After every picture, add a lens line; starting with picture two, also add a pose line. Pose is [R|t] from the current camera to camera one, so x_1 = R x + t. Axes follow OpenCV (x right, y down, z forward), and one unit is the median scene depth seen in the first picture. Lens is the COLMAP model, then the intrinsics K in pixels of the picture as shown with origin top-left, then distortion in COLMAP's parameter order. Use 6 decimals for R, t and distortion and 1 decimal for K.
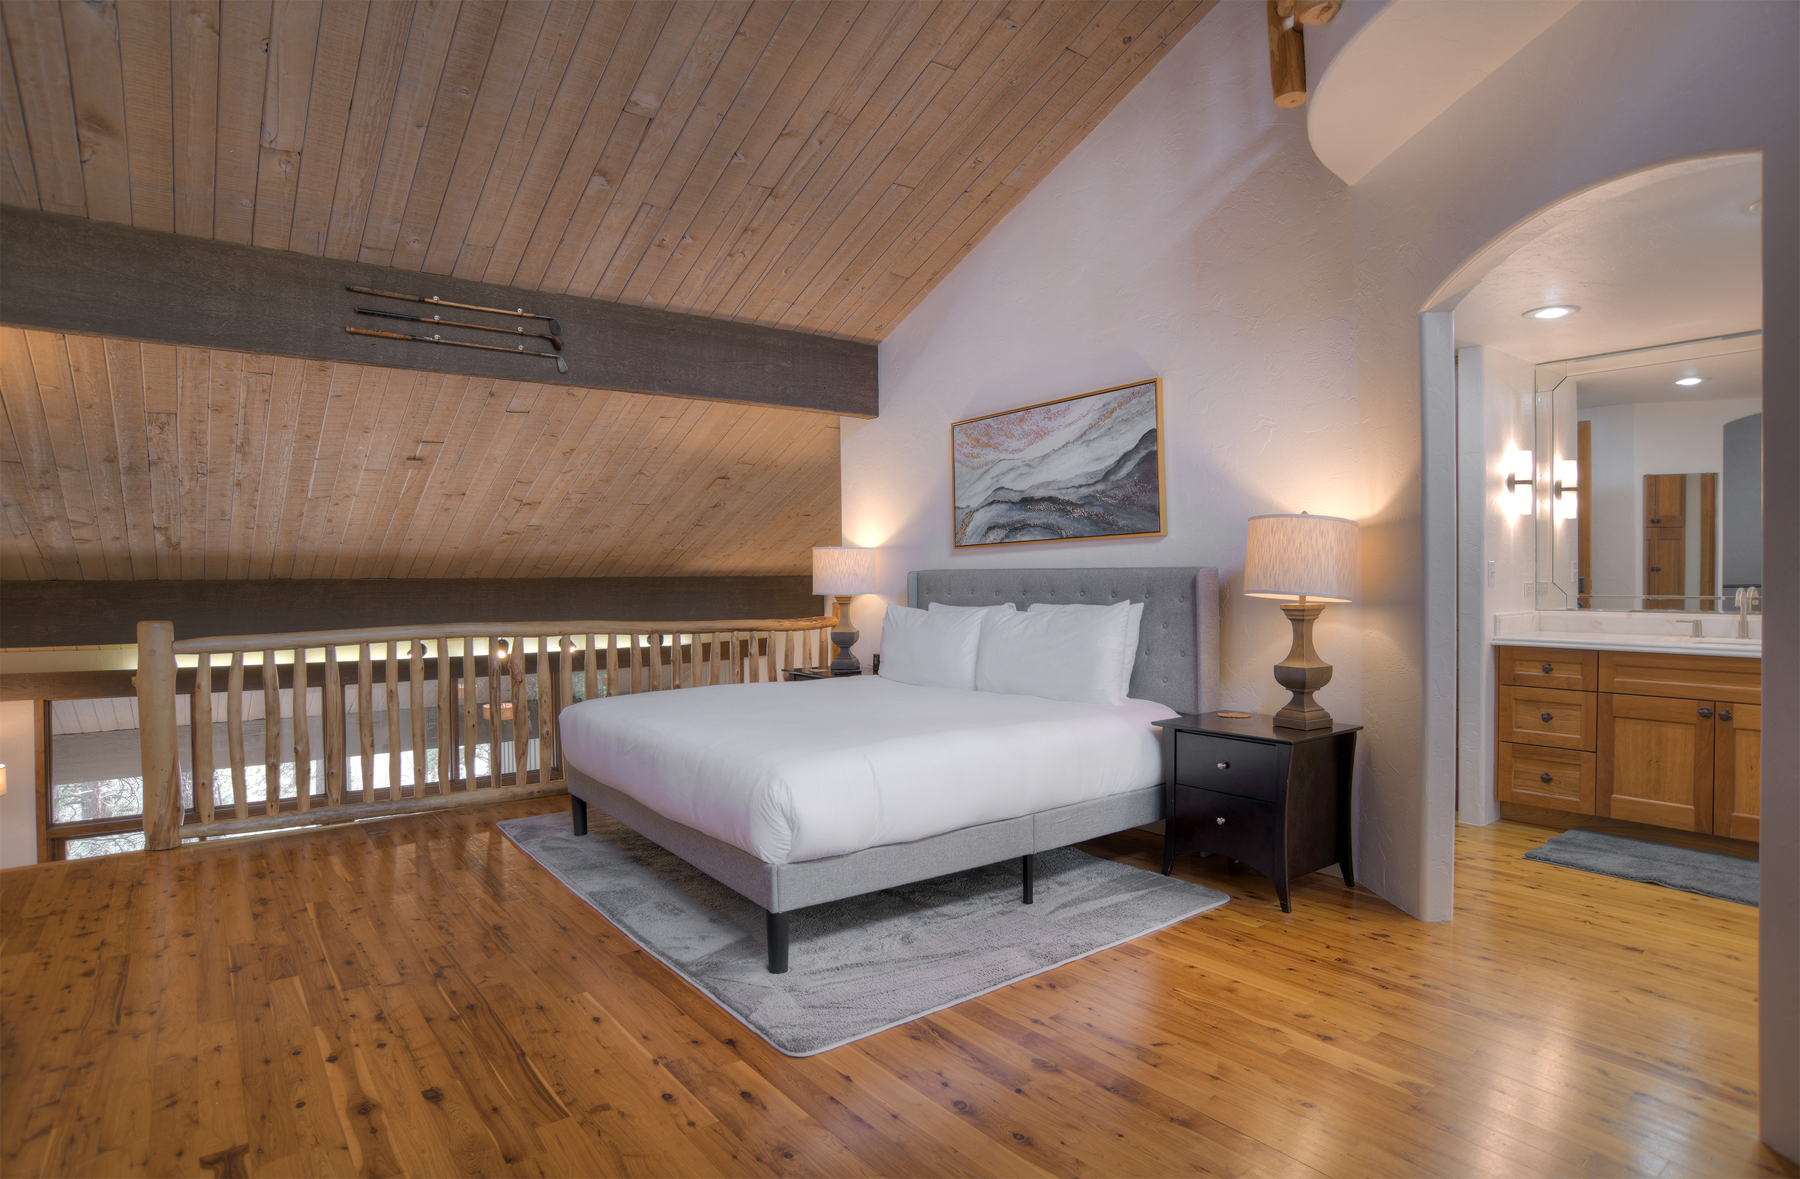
lens RADIAL K [[970.7, 0, 900.0], [0, 970.7, 589.5], [0, 0, 1]] dist [-0.104053, 0.053664]
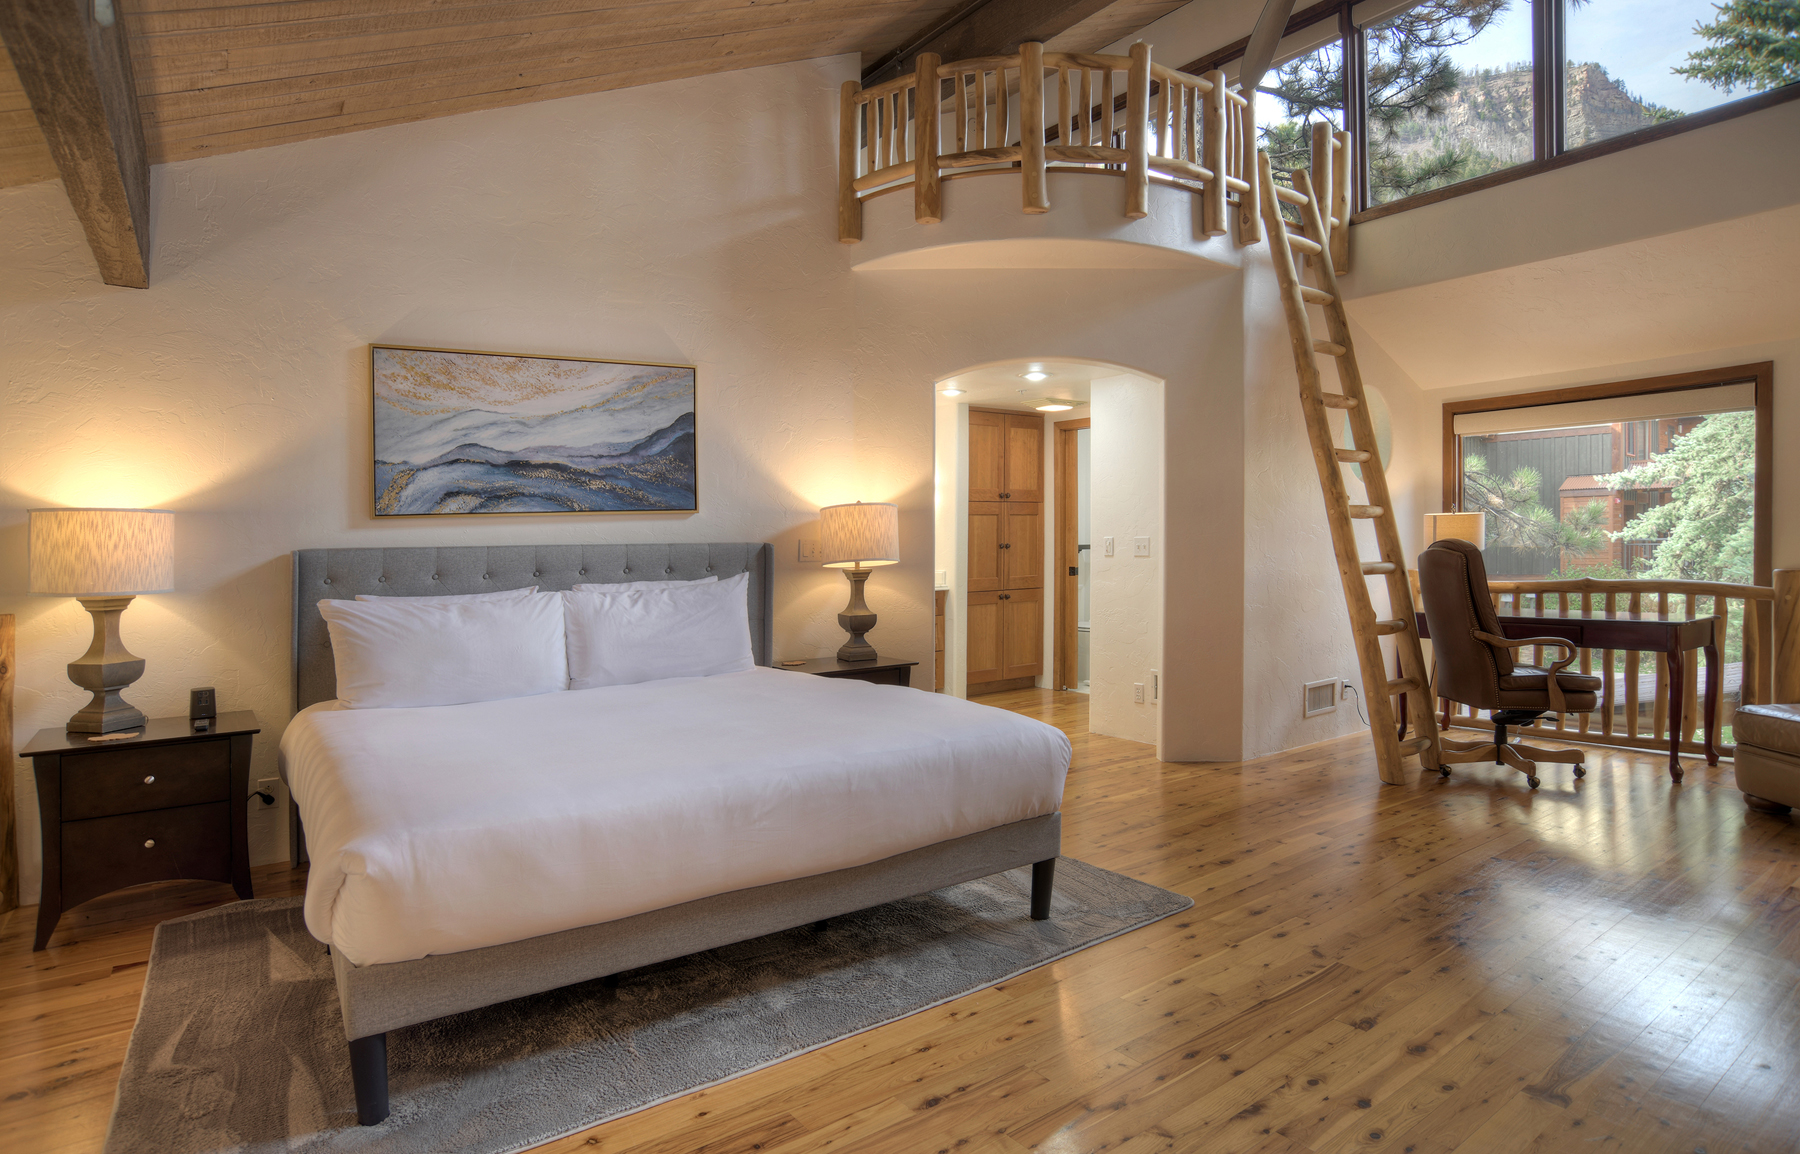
lens RADIAL K [[955.2, 0, 904.2], [0, 955.2, 565.3], [0, 0, 1]] dist [-0.088540, 0.045854]
pose [[0.023309, -0.017172, 0.999581, -0.757239], [0.031713, 0.999362, 0.016428, -0.007888], [-0.999225, 0.031317, 0.023838, 0.720088]]
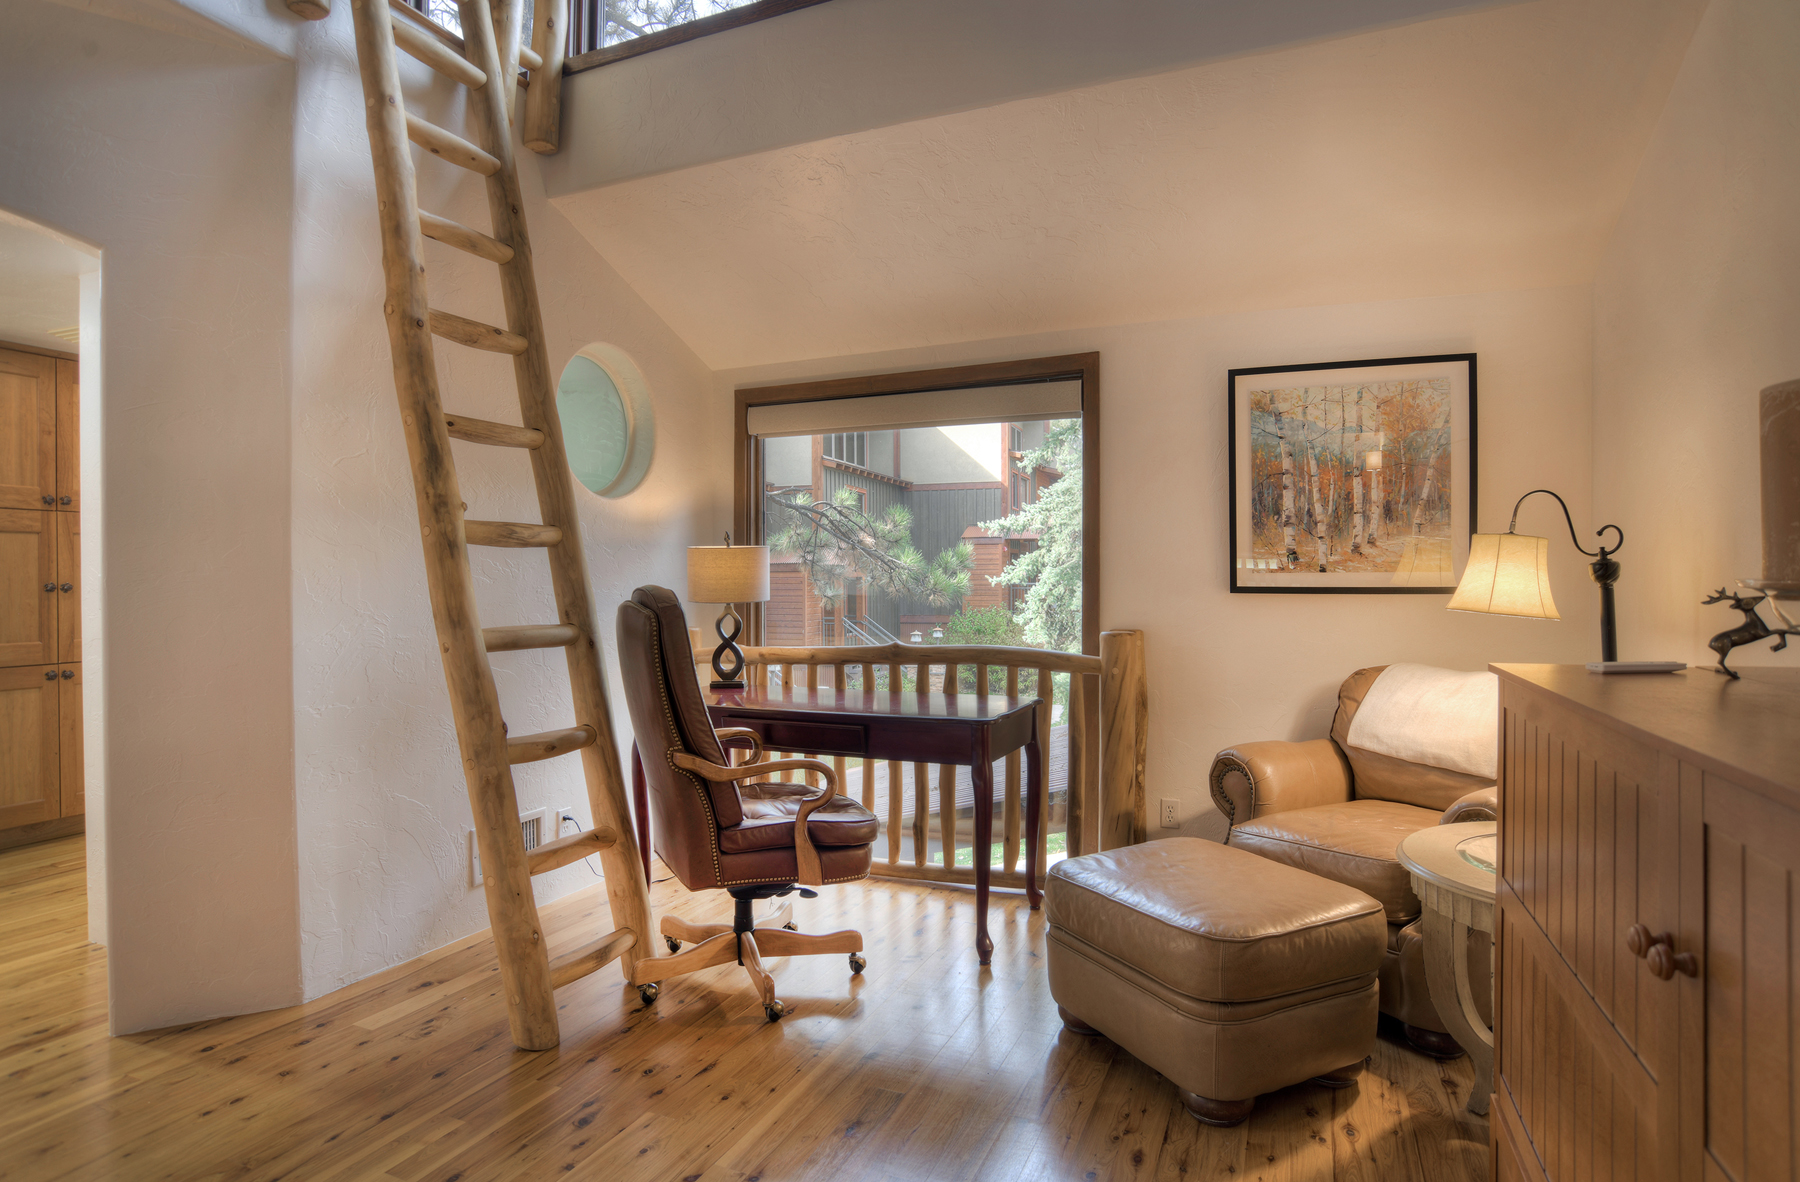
lens RADIAL K [[948.8, 0, 900.0], [0, 948.8, 591.0], [0, 0, 1]] dist [-0.097863, 0.051660]
pose [[-0.492222, -0.005232, 0.870454, -0.295299], [0.018611, 0.999690, 0.016534, -0.004482], [-0.870271, 0.024338, -0.491972, 0.287478]]
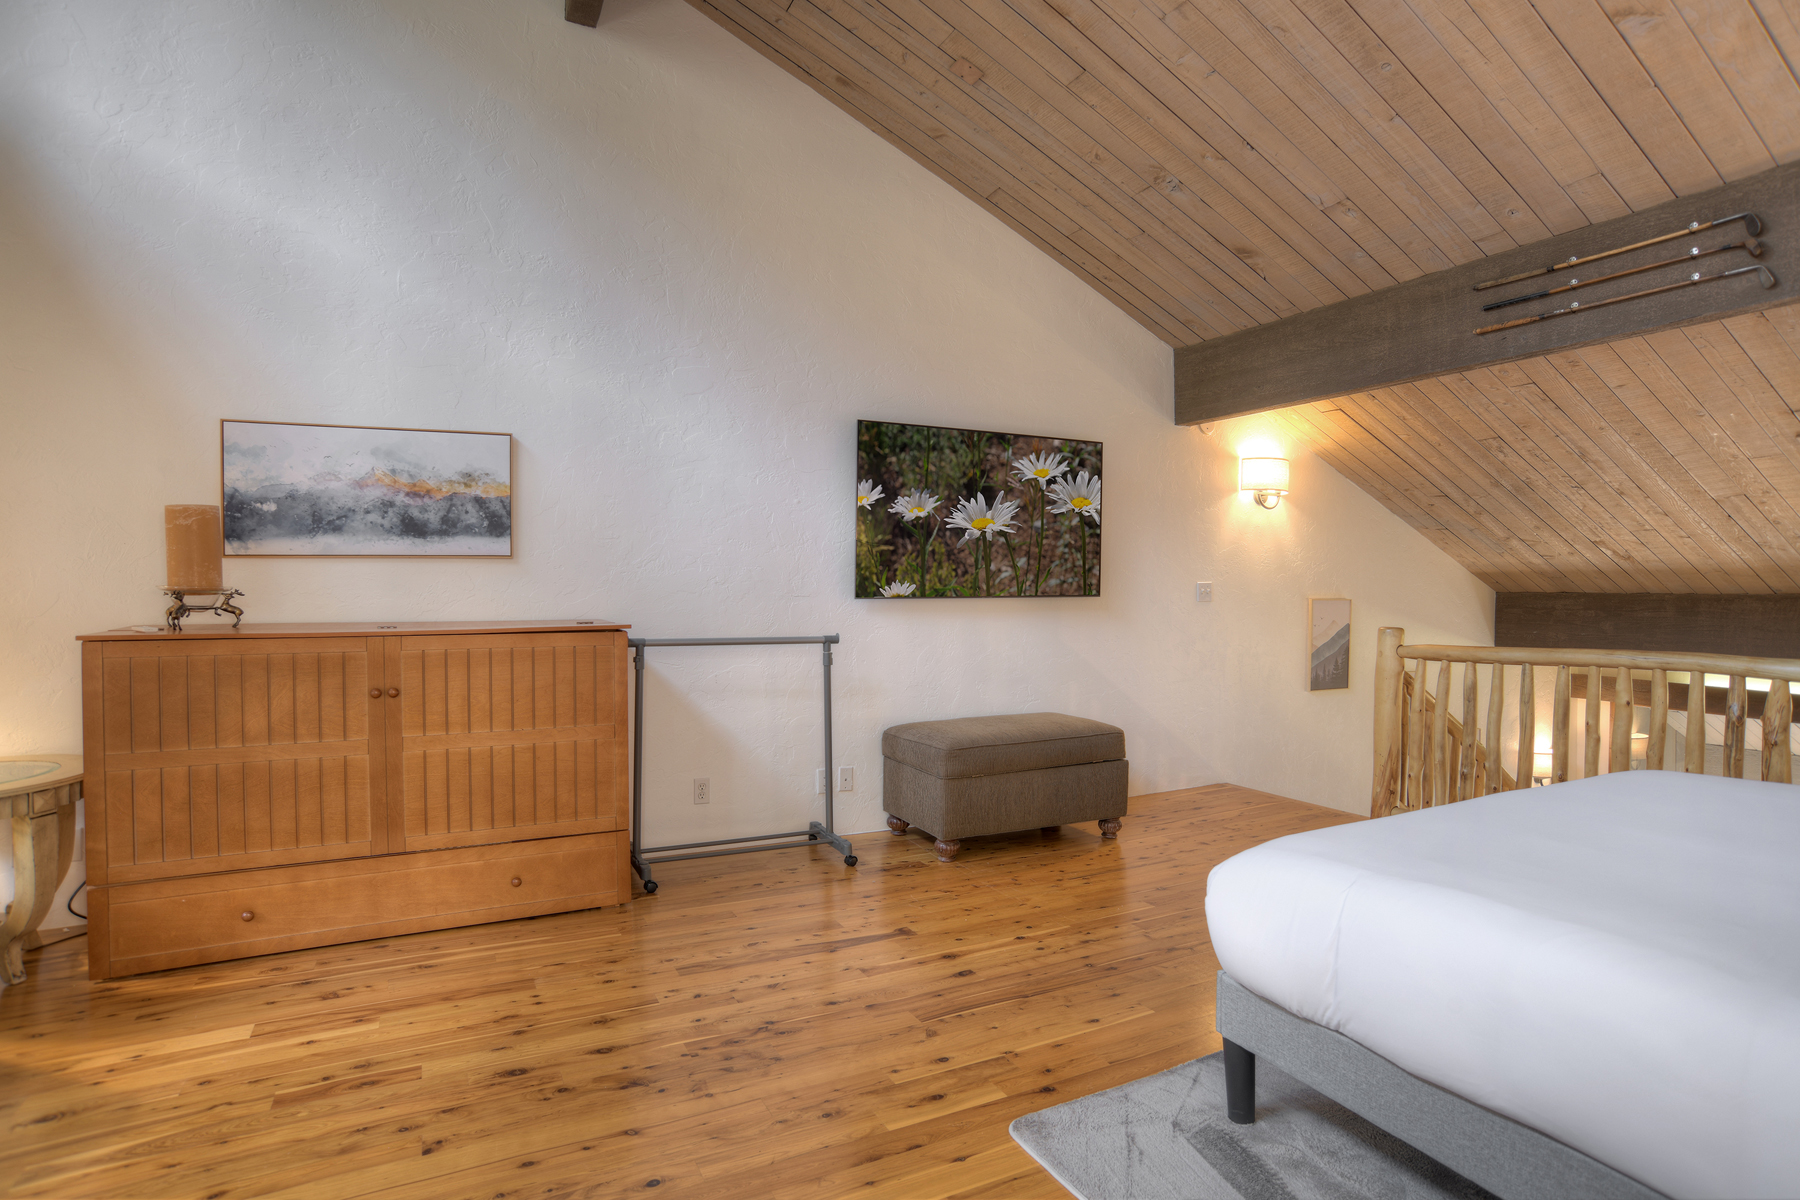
lens RADIAL K [[929.2, 0, 900.0], [0, 929.2, 600.0], [0, 0, 1]] dist [-0.082093, 0.040475]
pose [[-0.179470, 0.016959, -0.983617, 0.393917], [-0.017985, 0.999628, 0.020517, -0.011557], [0.983599, 0.021372, -0.179098, 0.550008]]
